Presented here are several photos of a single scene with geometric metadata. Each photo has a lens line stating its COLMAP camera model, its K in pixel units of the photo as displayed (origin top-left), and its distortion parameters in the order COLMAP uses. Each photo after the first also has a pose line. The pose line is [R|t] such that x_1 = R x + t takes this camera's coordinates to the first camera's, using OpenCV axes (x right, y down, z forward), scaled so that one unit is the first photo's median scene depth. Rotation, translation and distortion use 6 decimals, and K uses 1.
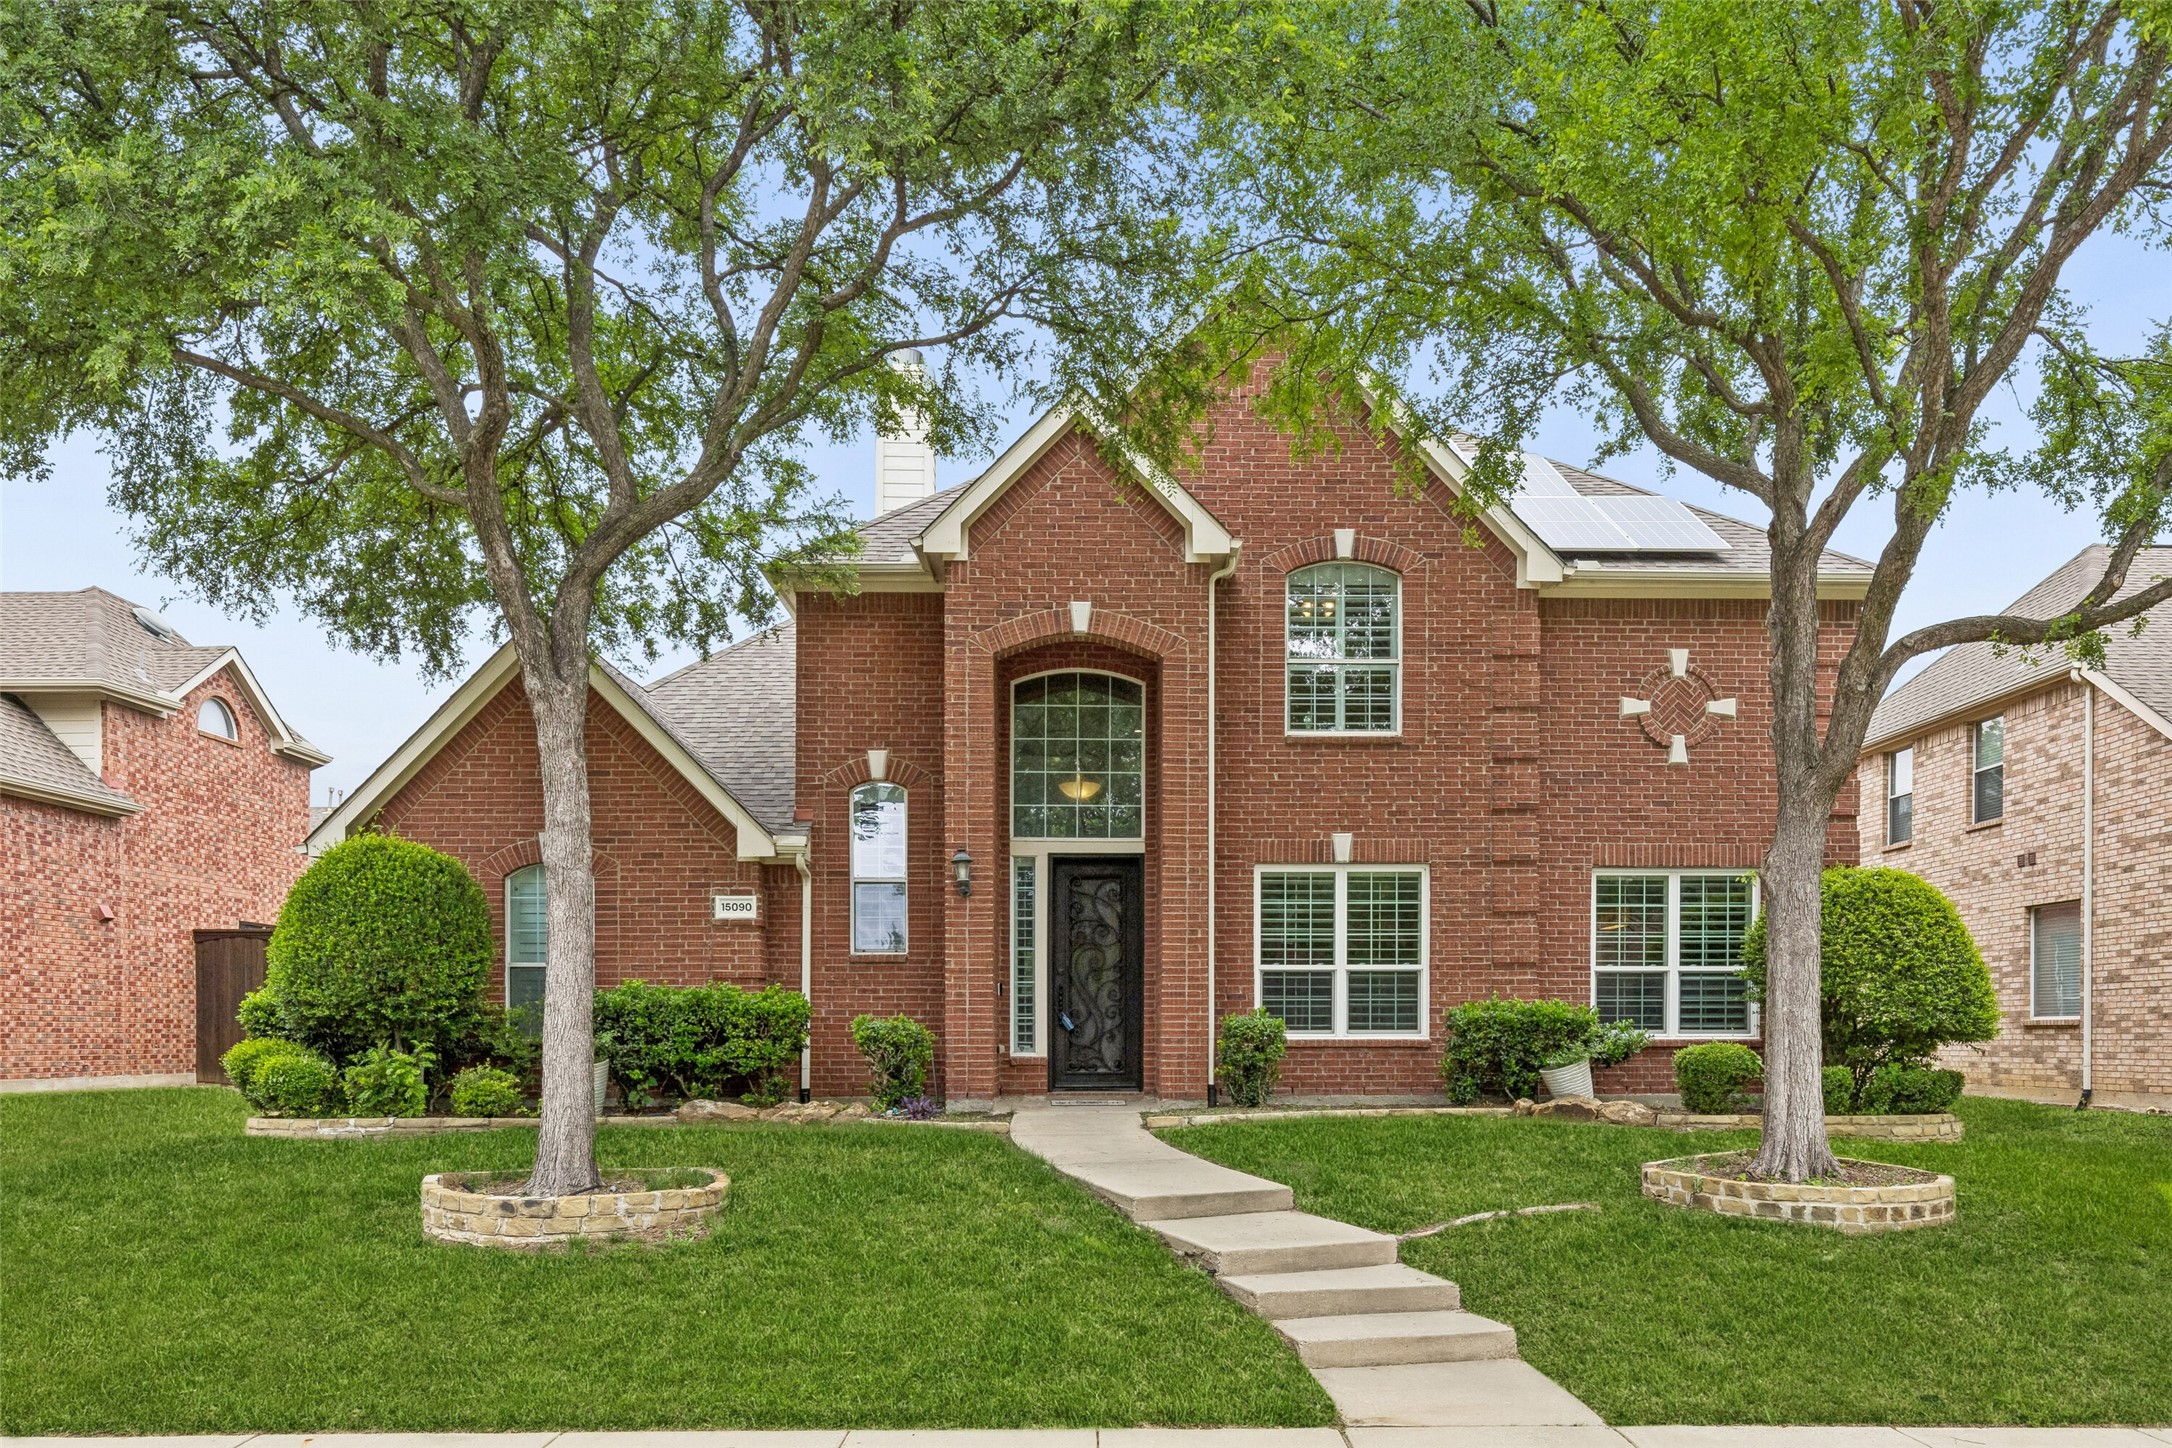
lens RADIAL K [[1407.0, 0, 1086.4], [0, 1407.0, 752.0], [0, 0, 1]] dist [0.009371, -0.001634]
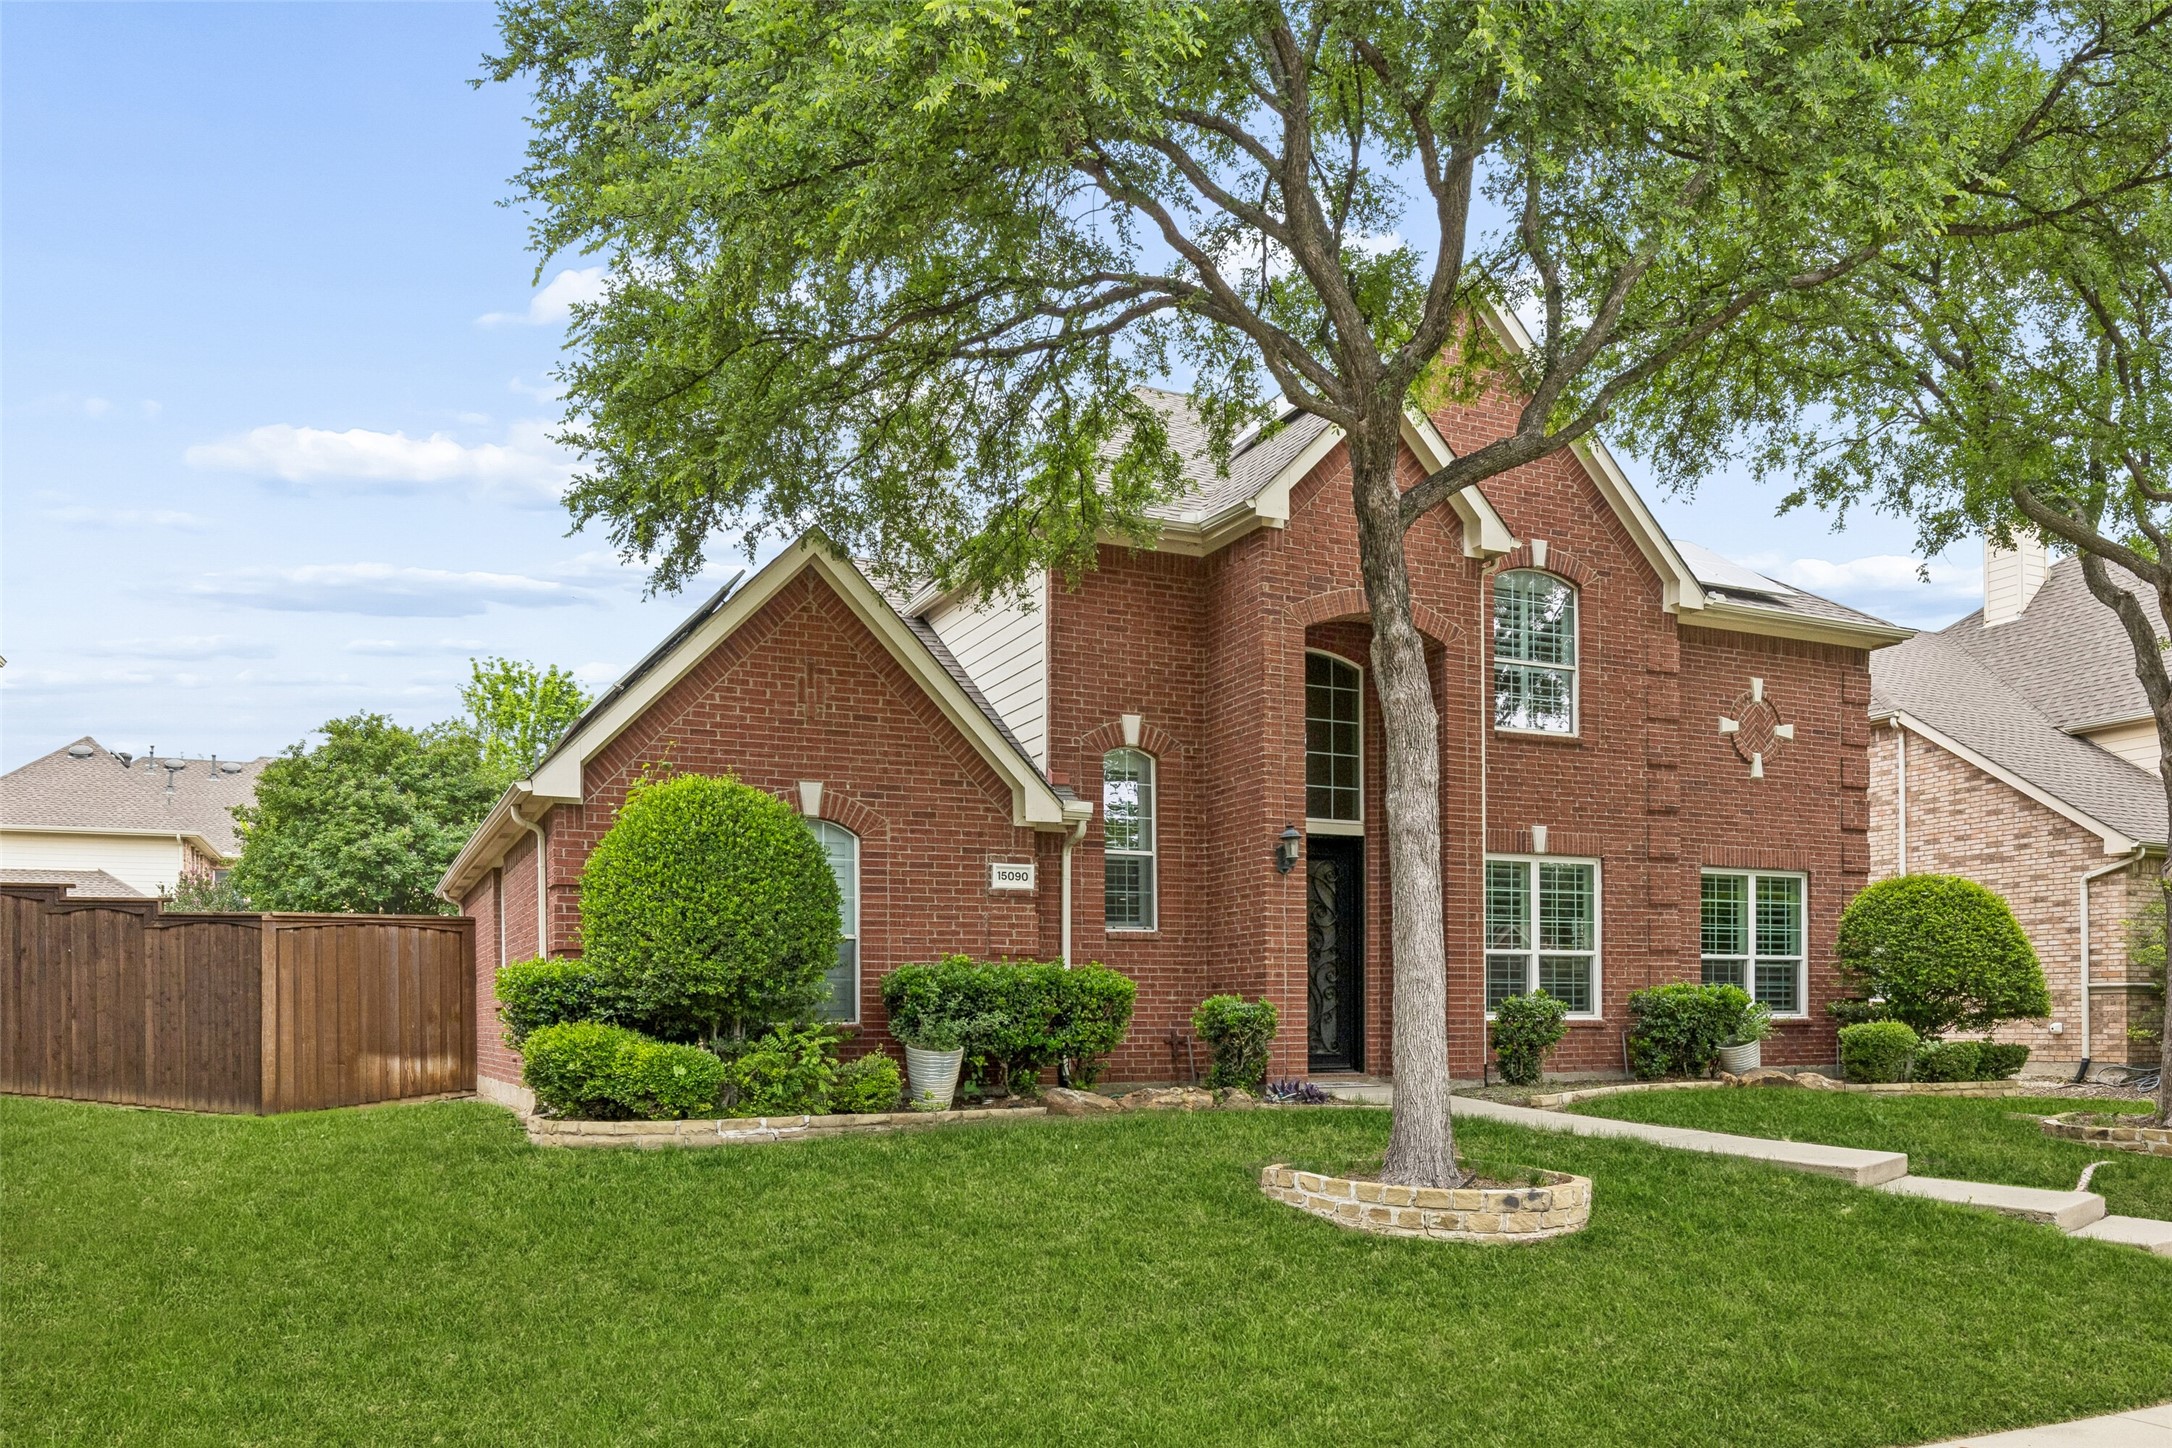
lens RADIAL K [[1444.7, 0, 1088.2], [0, 1444.7, 719.2], [0, 0, 1]] dist [0.000061, -0.003111]
pose [[0.927476, 0.073538, 0.366580, -0.538652], [-0.071659, 0.997253, -0.018750, 0.022474], [-0.366952, -0.008879, 0.930198, 0.113204]]
